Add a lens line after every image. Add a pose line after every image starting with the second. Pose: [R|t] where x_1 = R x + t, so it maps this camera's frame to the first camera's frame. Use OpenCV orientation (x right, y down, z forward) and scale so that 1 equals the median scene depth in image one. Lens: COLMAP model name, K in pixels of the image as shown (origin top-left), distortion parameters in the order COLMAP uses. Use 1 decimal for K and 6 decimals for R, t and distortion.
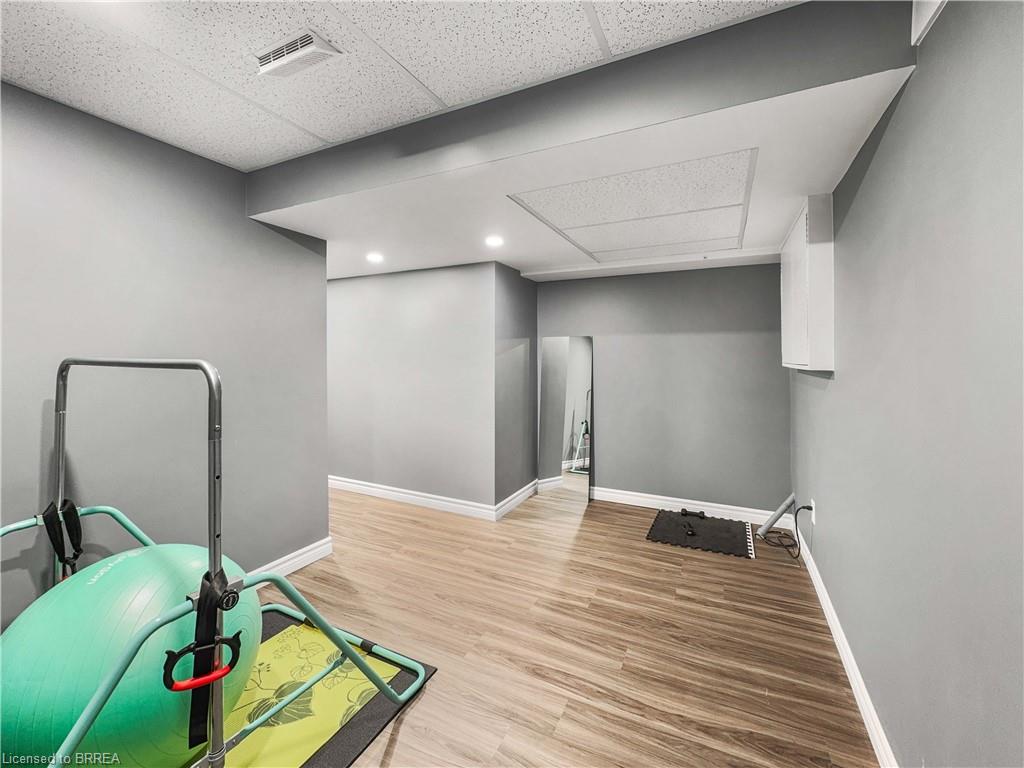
lens RADIAL K [[423.3, 0, 515.7], [0, 423.3, 362.8], [0, 0, 1]] dist [-0.003538, -0.000296]
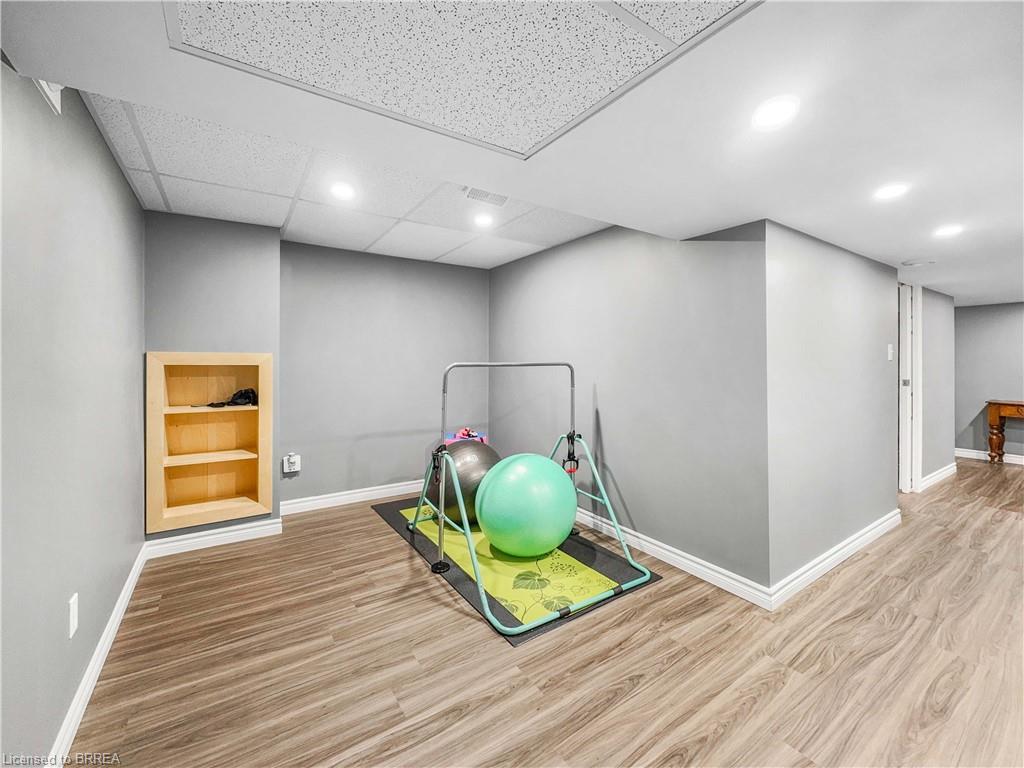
lens RADIAL K [[423.3, 0, 515.7], [0, 423.3, 362.8], [0, 0, 1]] dist [-0.003538, -0.000296]
pose [[-0.491210, 0.000560, -0.871041, 0.740168], [-0.018244, 0.999774, 0.010932, -0.019126], [0.870850, 0.021261, -0.491088, 1.478232]]
